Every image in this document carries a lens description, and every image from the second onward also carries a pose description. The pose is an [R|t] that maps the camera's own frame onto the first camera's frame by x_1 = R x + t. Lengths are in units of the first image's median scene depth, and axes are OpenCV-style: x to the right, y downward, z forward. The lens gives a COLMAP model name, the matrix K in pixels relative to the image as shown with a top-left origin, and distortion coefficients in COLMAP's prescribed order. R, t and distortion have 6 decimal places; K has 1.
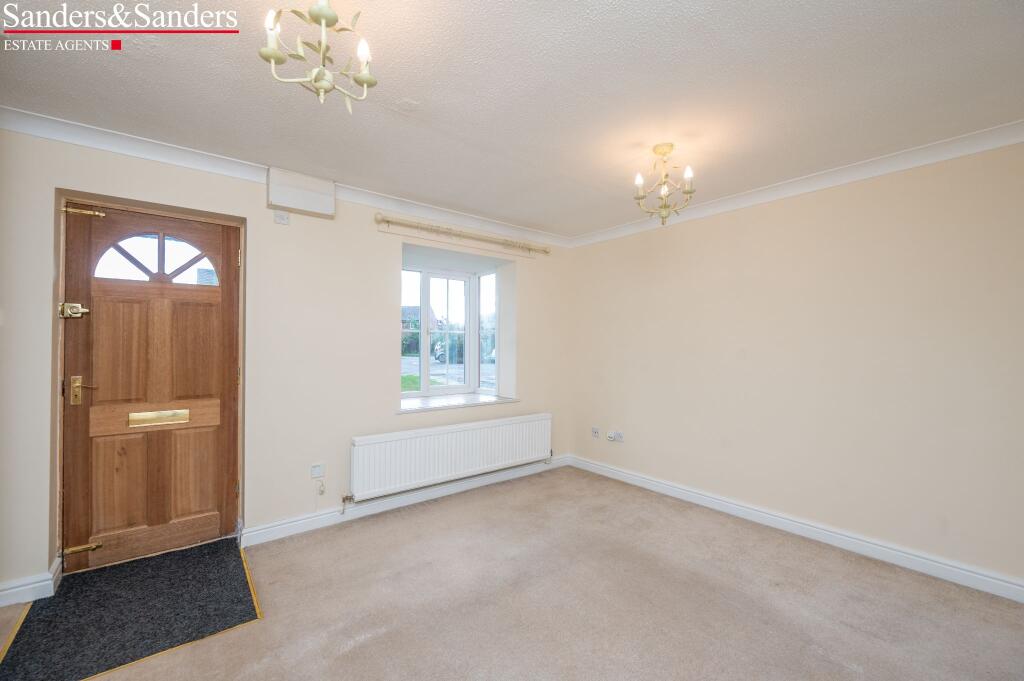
lens RADIAL K [[421.2, 0, 512.3], [0, 421.2, 336.3], [0, 0, 1]] dist [-0.000984, -0.000129]
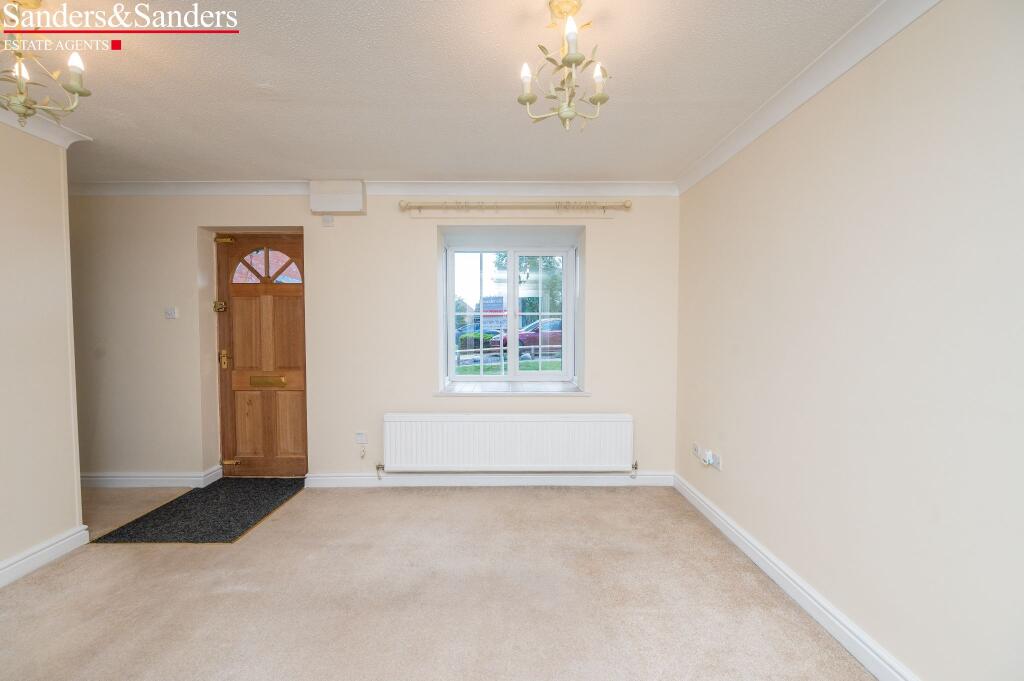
lens RADIAL K [[411.6, 0, 508.4], [0, 411.6, 338.9], [0, 0, 1]] dist [-0.001894, -0.000348]
pose [[0.782510, 0.013776, -0.622486, 0.597774], [0.016179, 0.998968, 0.042447, 0.008567], [0.622428, -0.043286, 0.781479, 0.416319]]
